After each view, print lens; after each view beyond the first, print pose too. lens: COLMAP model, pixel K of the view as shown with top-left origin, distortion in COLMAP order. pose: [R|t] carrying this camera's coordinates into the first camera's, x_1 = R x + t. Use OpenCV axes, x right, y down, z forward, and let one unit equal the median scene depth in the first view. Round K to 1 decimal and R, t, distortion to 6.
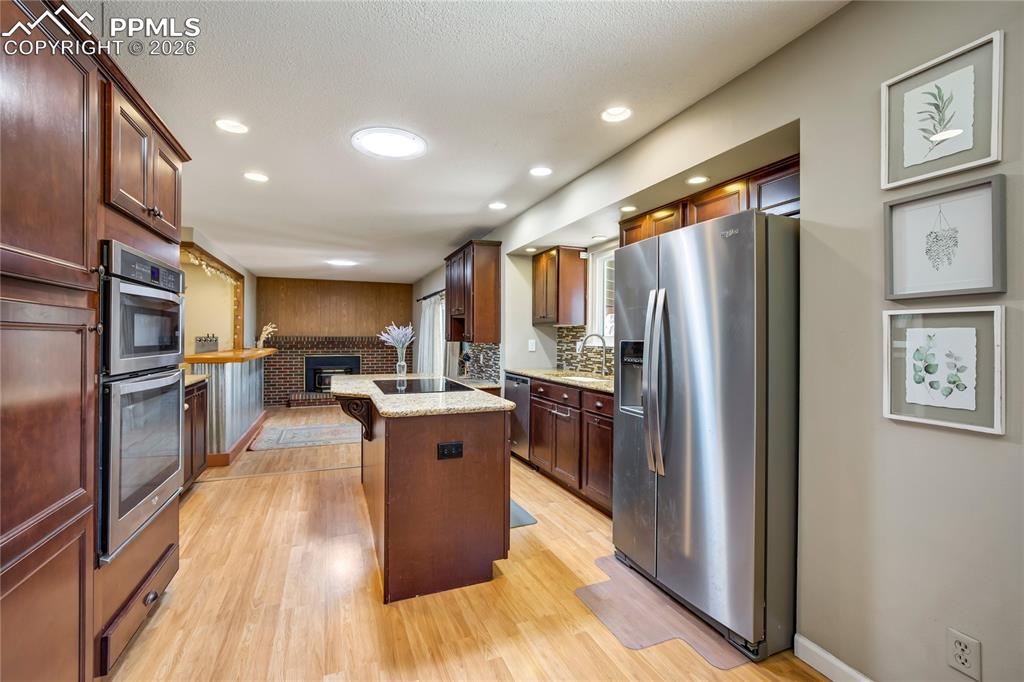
lens RADIAL K [[440.8, 0, 512.0], [0, 440.8, 336.0], [0, 0, 1]] dist [-0.025429, 0.010536]
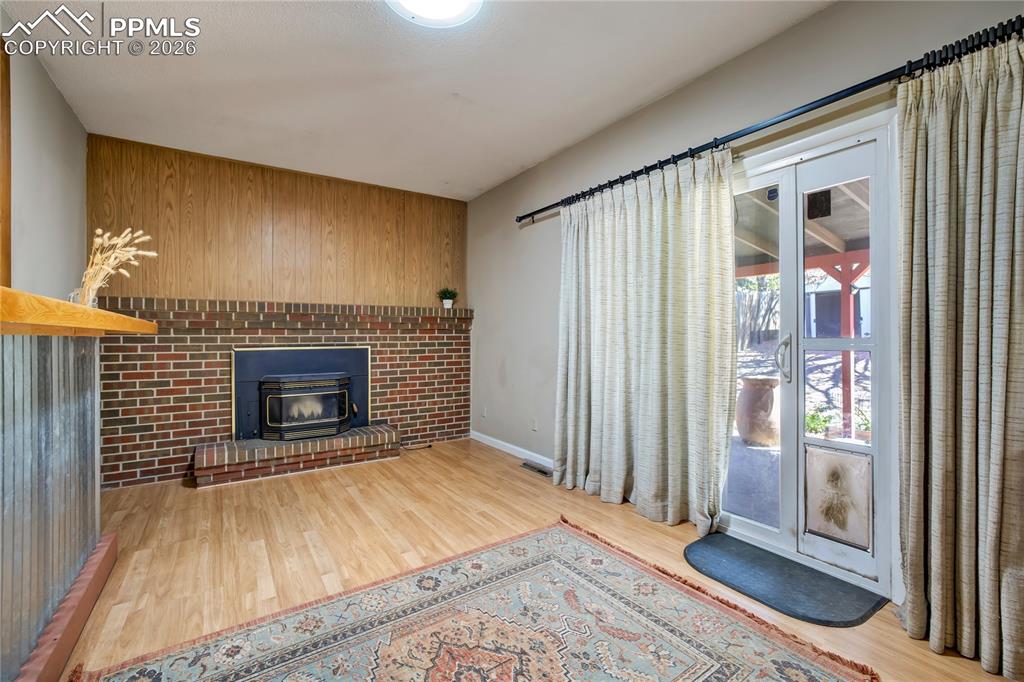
lens RADIAL K [[440.8, 0, 514.6], [0, 440.8, 334.9], [0, 0, 1]] dist [-0.025429, 0.010536]
pose [[0.979932, -0.008553, 0.199147, -1.104441], [0.008218, 0.999963, 0.002506, 0.121926], [-0.199161, -0.000819, 0.979966, 2.050813]]
